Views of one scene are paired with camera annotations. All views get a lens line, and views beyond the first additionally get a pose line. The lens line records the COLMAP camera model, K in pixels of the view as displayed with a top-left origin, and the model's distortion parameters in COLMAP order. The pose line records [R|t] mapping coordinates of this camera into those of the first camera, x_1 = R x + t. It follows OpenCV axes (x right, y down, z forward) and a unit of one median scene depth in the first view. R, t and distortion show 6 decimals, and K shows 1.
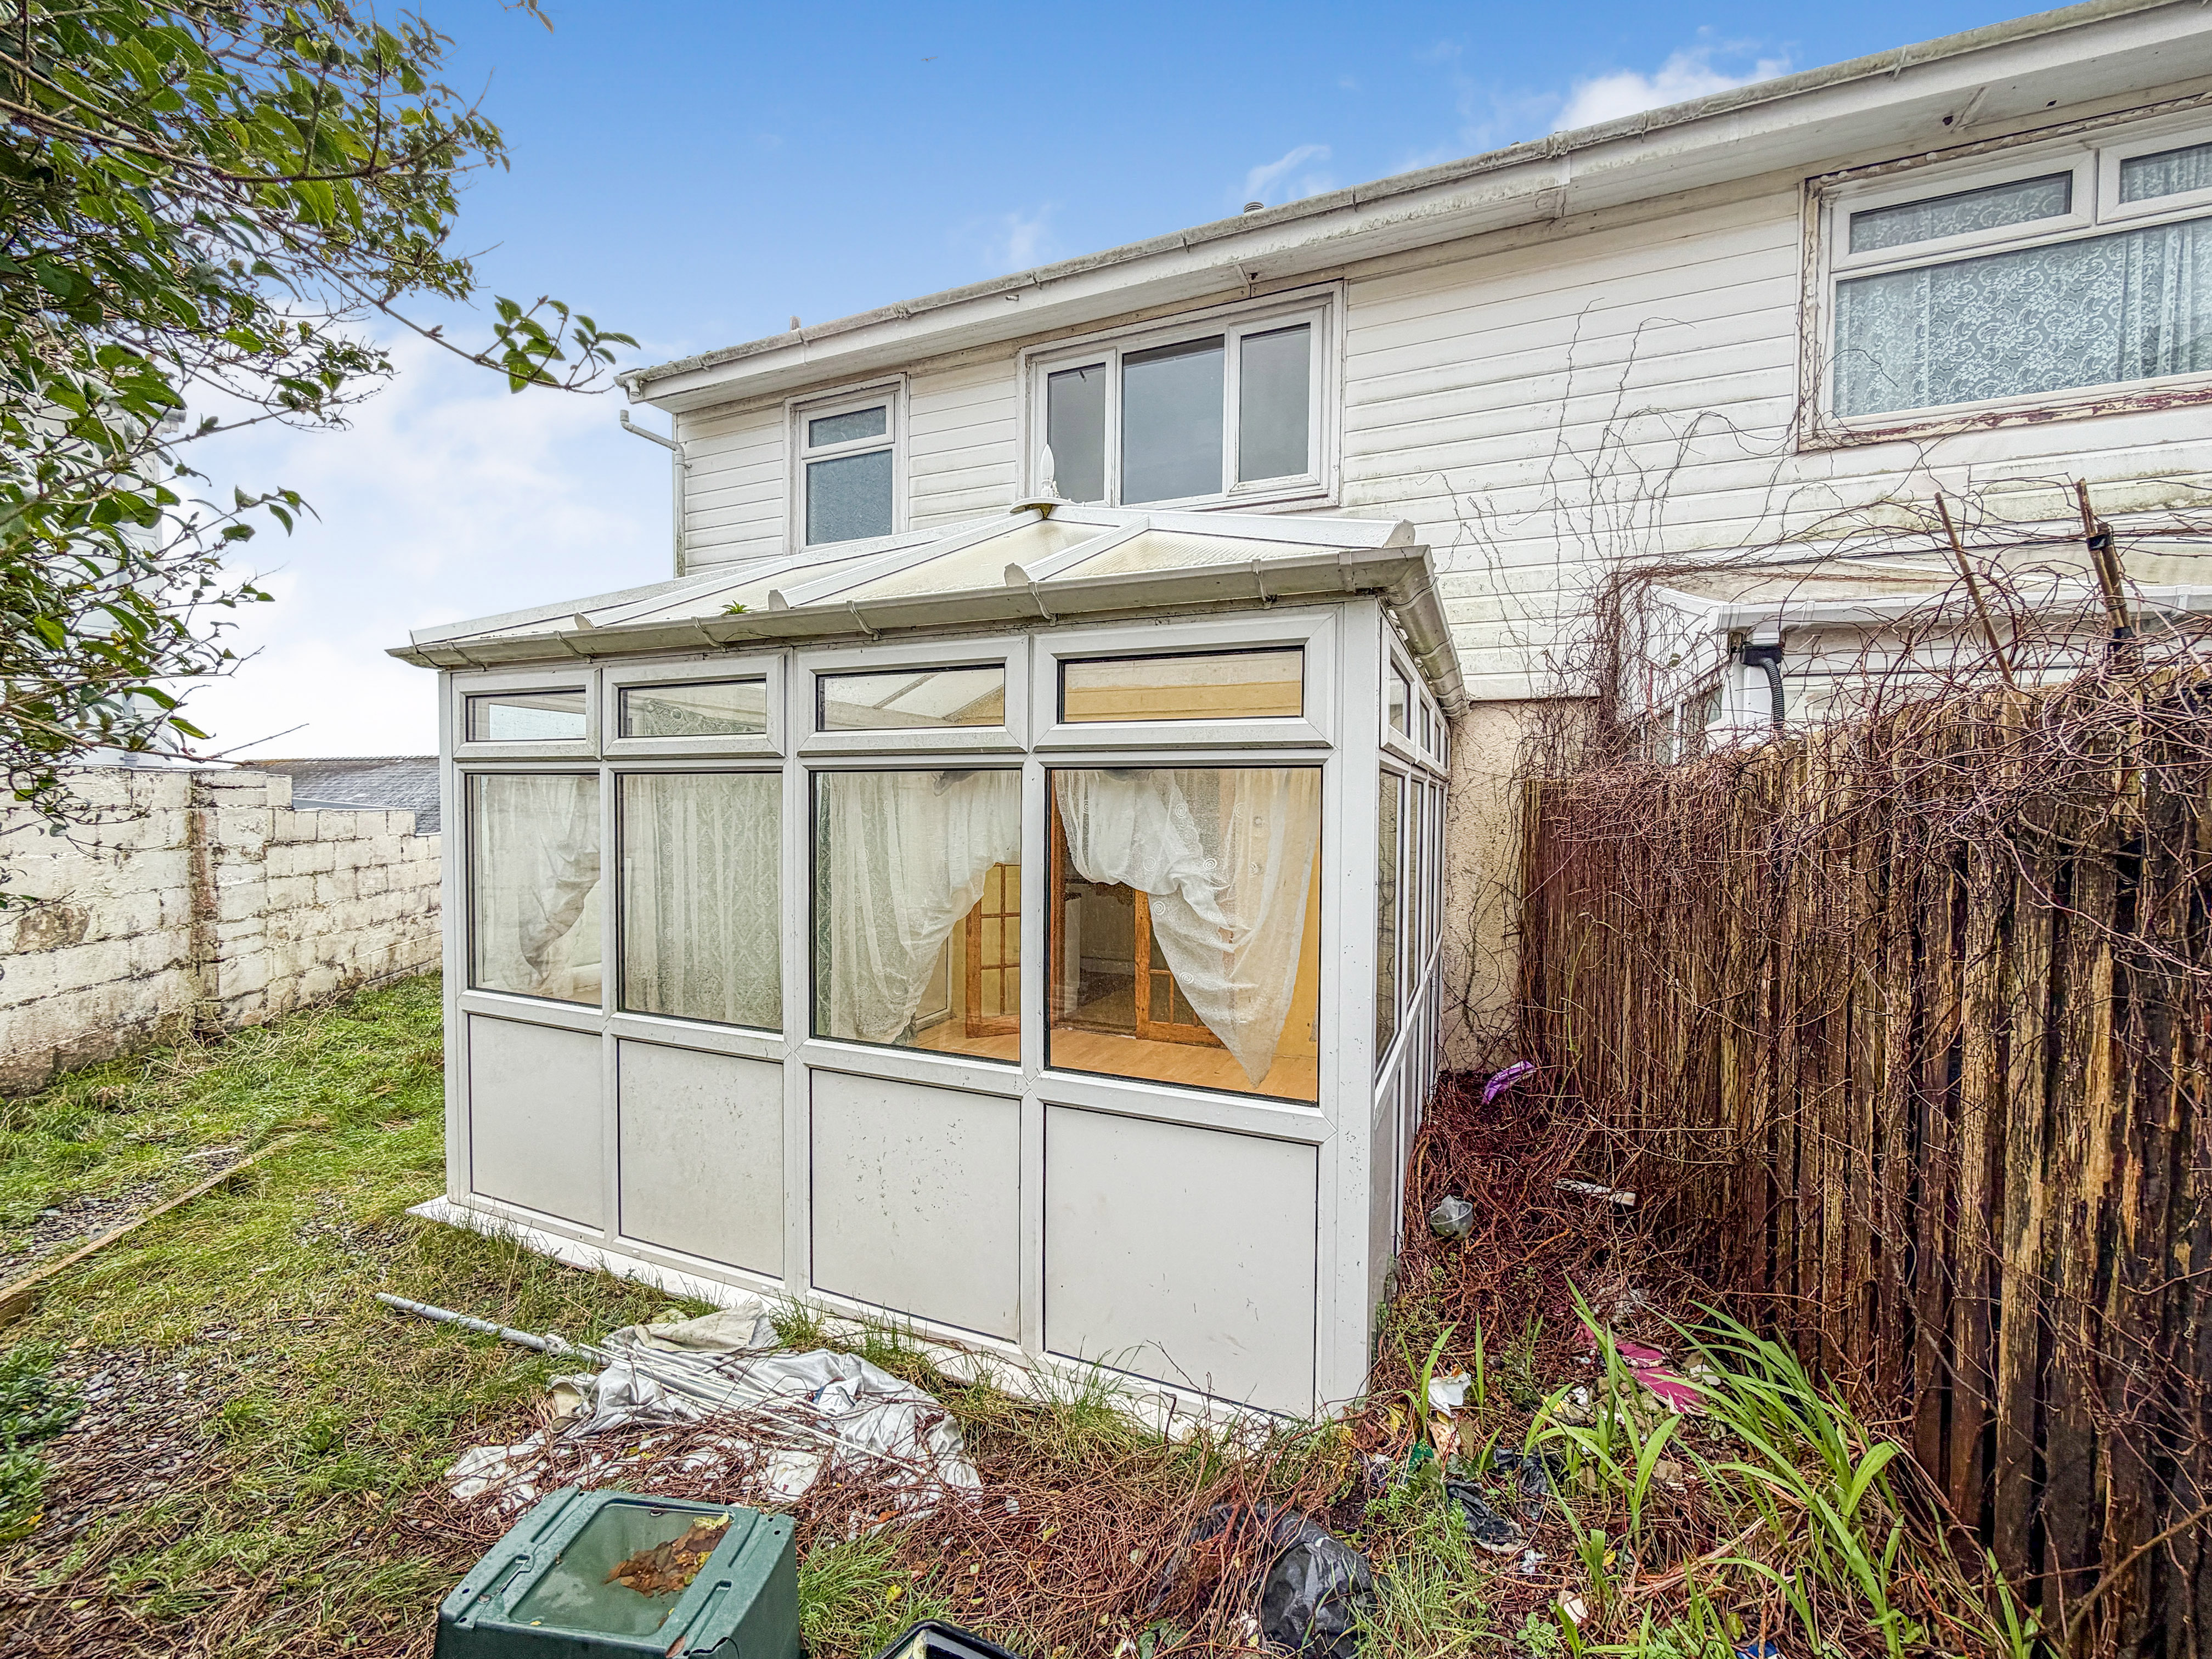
lens RADIAL K [[896.2, 0, 1115.0], [0, 896.2, 831.3], [0, 0, 1]] dist [-0.004075, 0.001903]
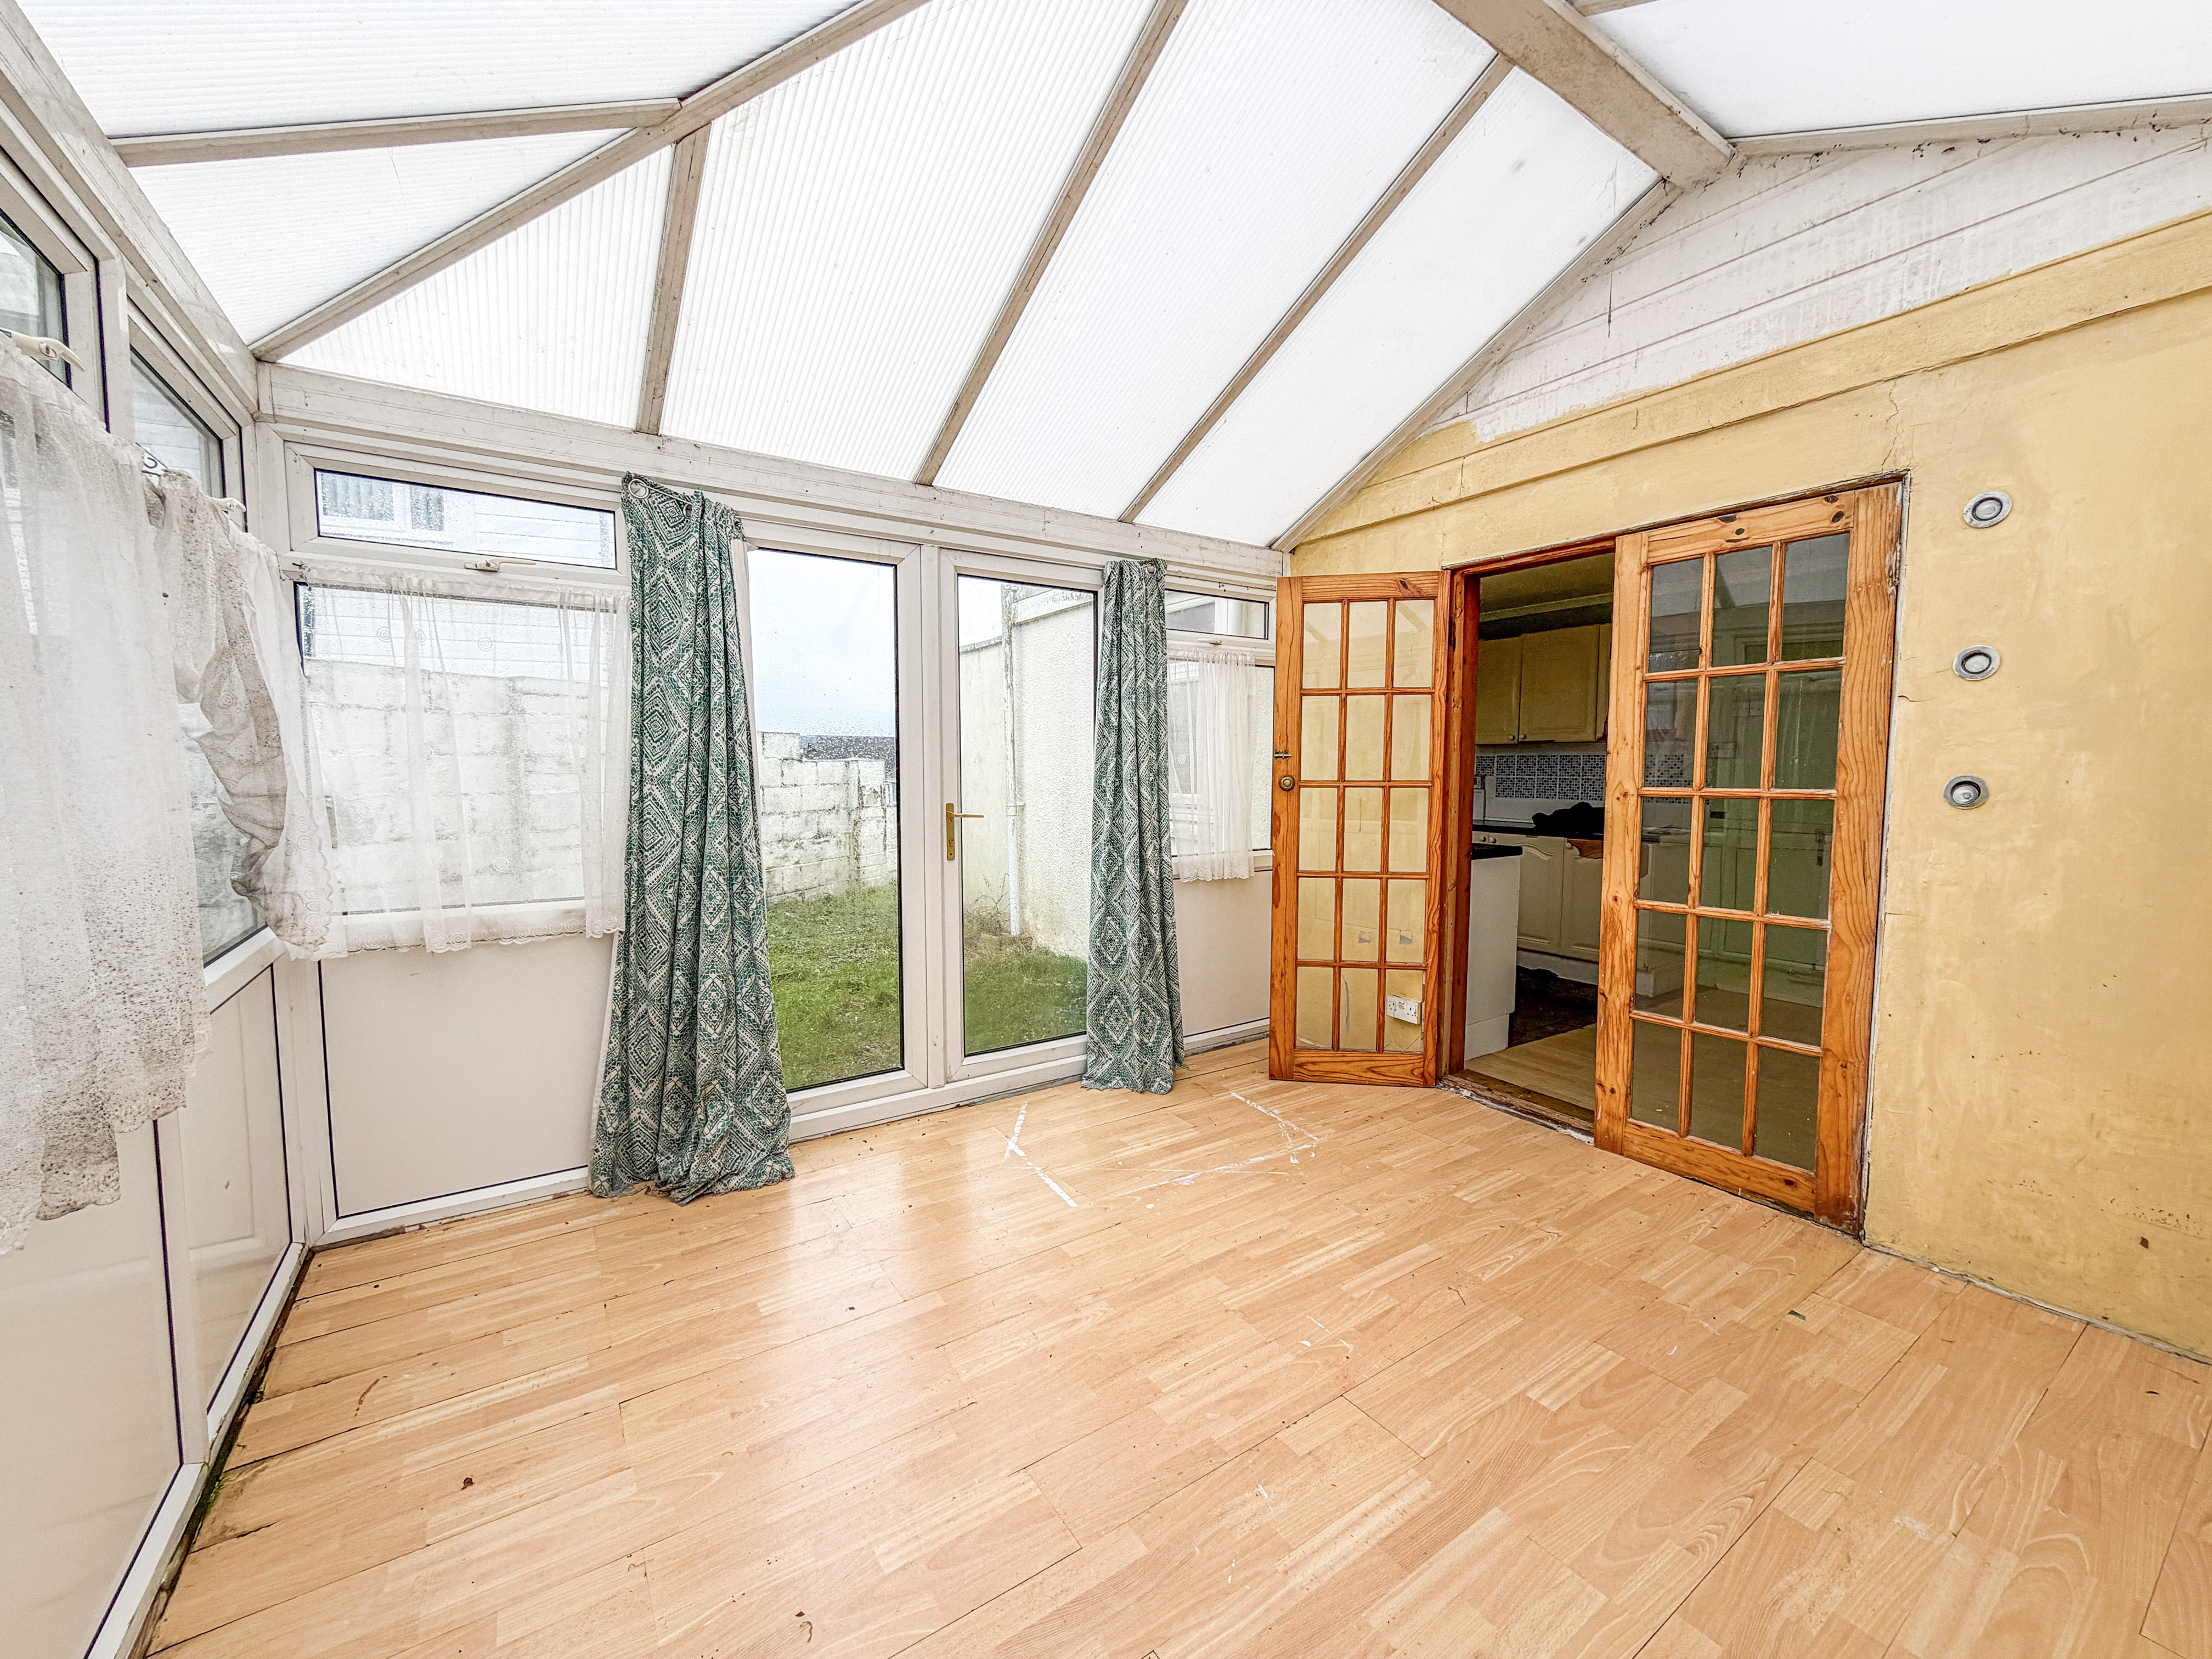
lens RADIAL K [[896.2, 0, 1102.7], [0, 896.2, 822.6], [0, 0, 1]] dist [-0.004075, 0.001903]
pose [[0.843172, 0.032200, -0.536679, 0.055596], [-0.012571, 0.999113, 0.040196, 0.042002], [0.537497, -0.027146, 0.842829, 0.474573]]
